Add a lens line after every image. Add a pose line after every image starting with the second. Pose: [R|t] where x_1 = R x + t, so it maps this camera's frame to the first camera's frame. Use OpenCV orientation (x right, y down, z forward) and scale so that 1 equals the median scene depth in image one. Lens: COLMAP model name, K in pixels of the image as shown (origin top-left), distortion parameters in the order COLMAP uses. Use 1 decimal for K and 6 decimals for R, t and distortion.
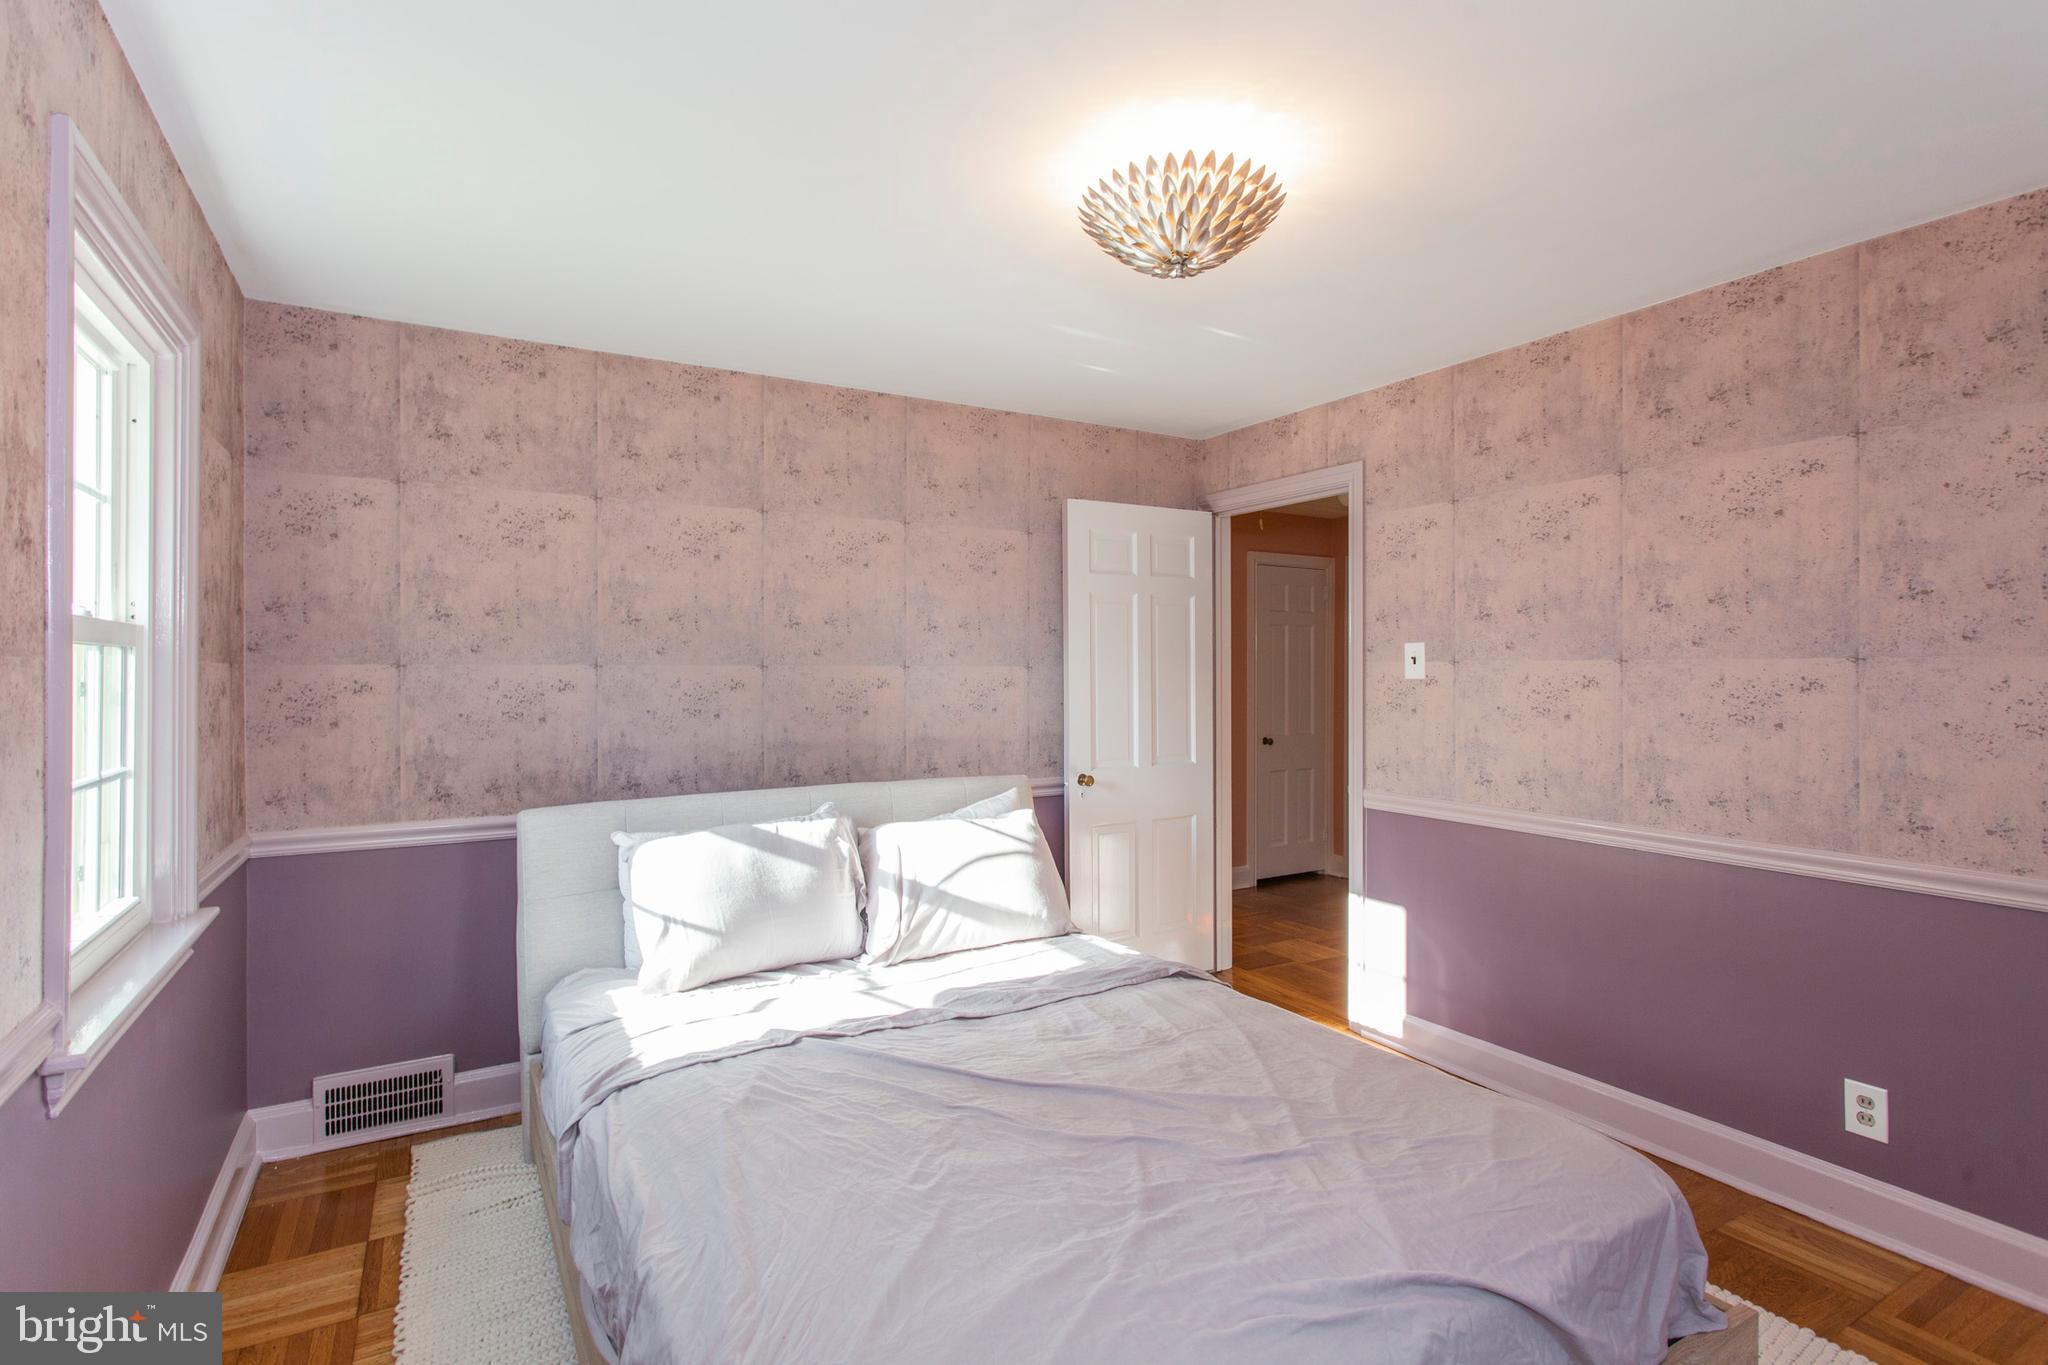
lens RADIAL K [[974.2, 0, 1015.6], [0, 974.2, 663.0], [0, 0, 1]] dist [-0.004926, -0.000144]
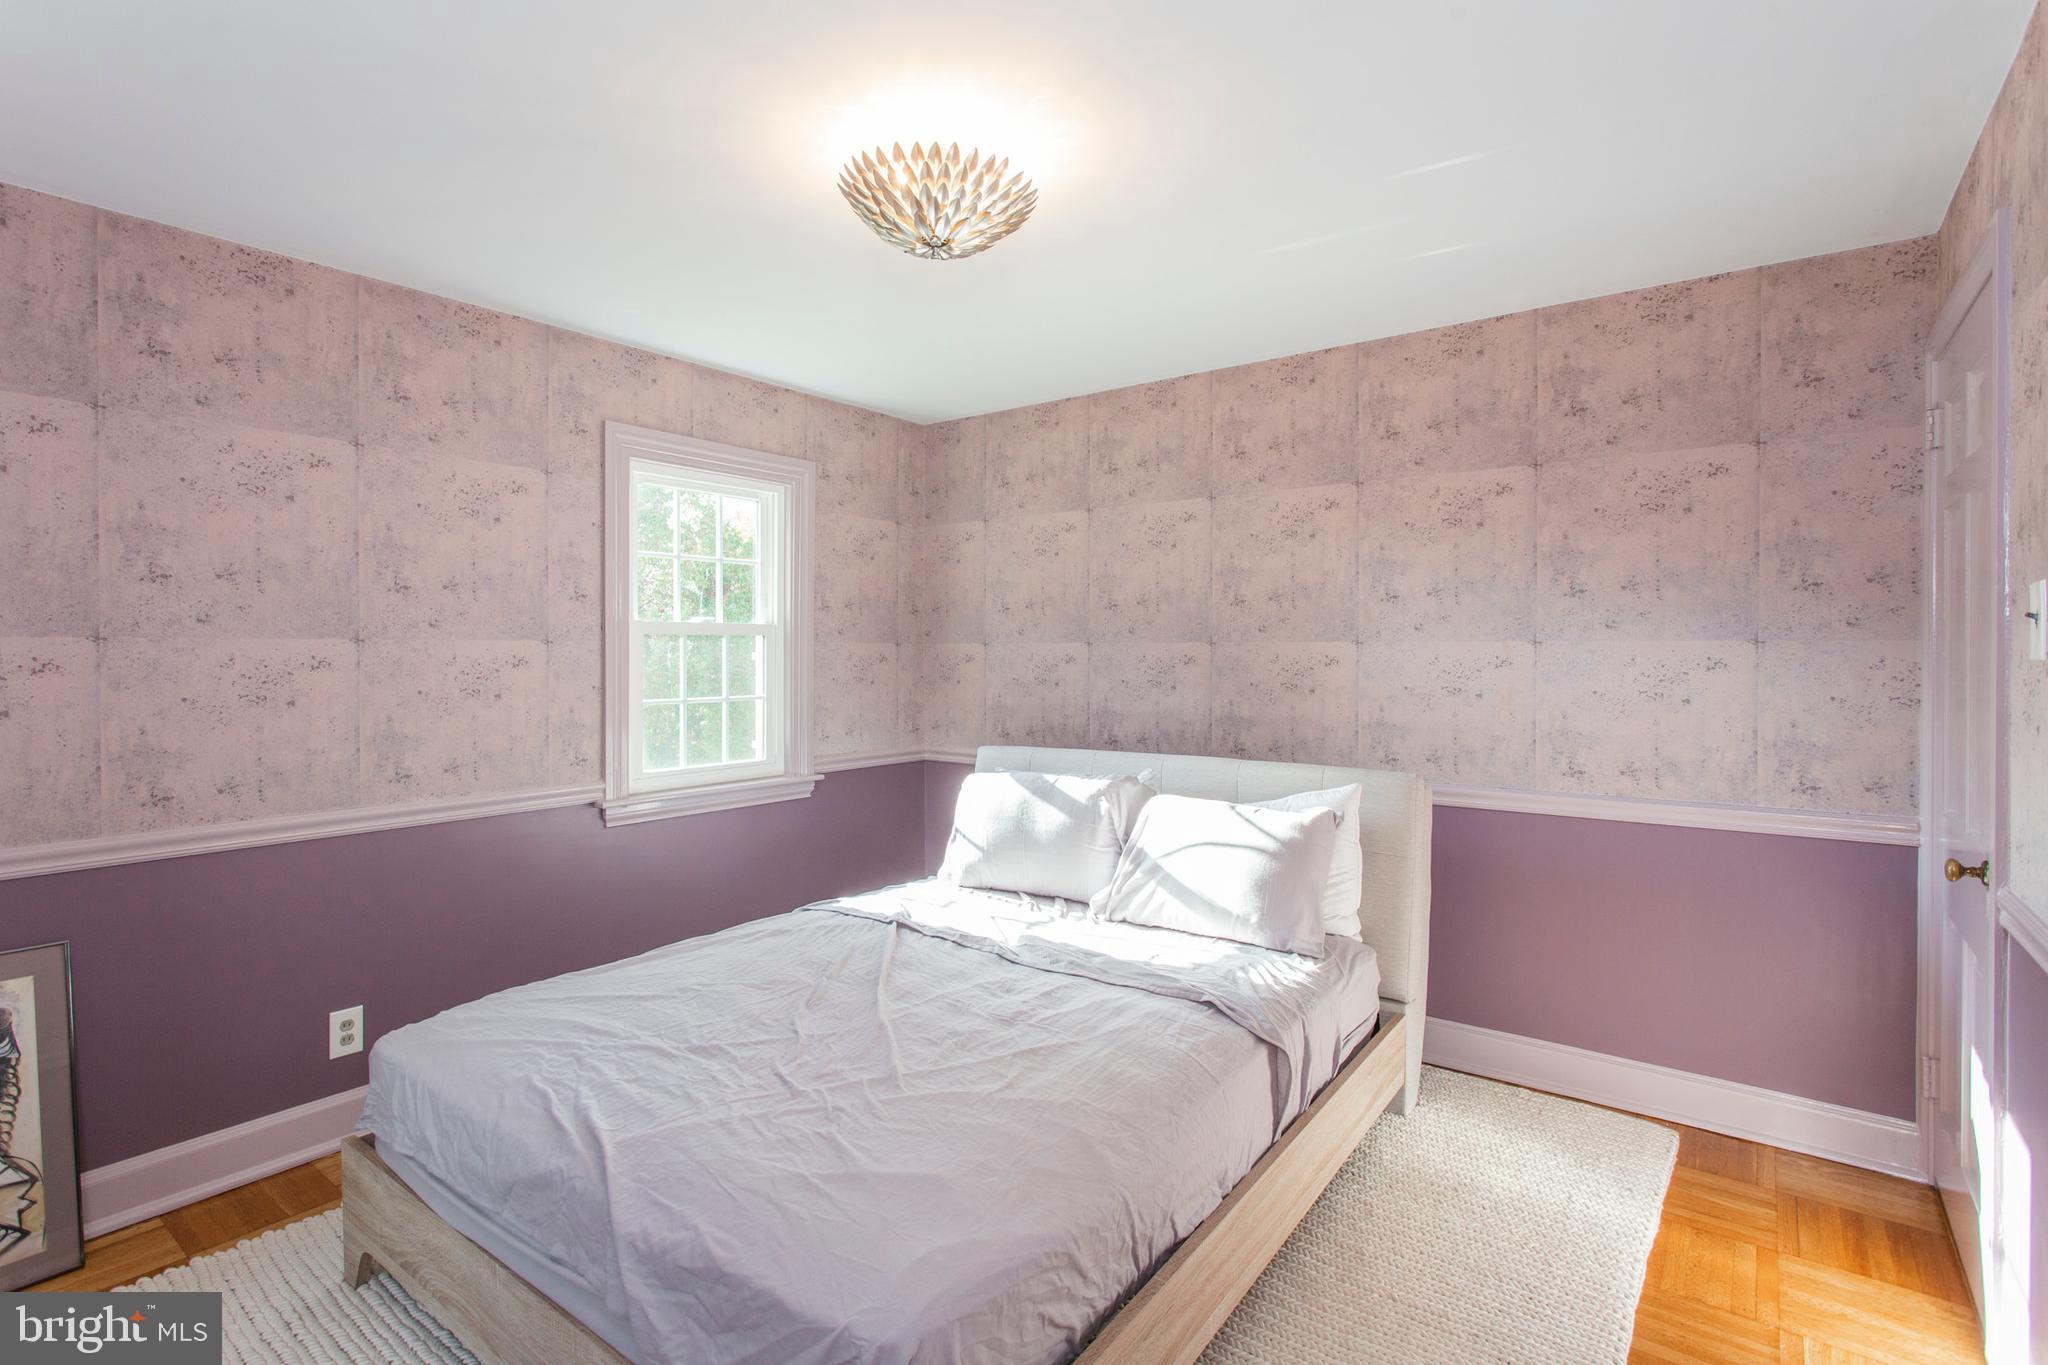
lens RADIAL K [[994.9, 0, 1011.4], [0, 994.9, 650.4], [0, 0, 1]] dist [-0.007729, 0.000196]
pose [[0.380605, 0.001902, -0.924736, 0.819338], [0.008544, 0.999948, 0.005573, 0.004247], [0.924698, -0.010022, 0.380569, 0.467407]]
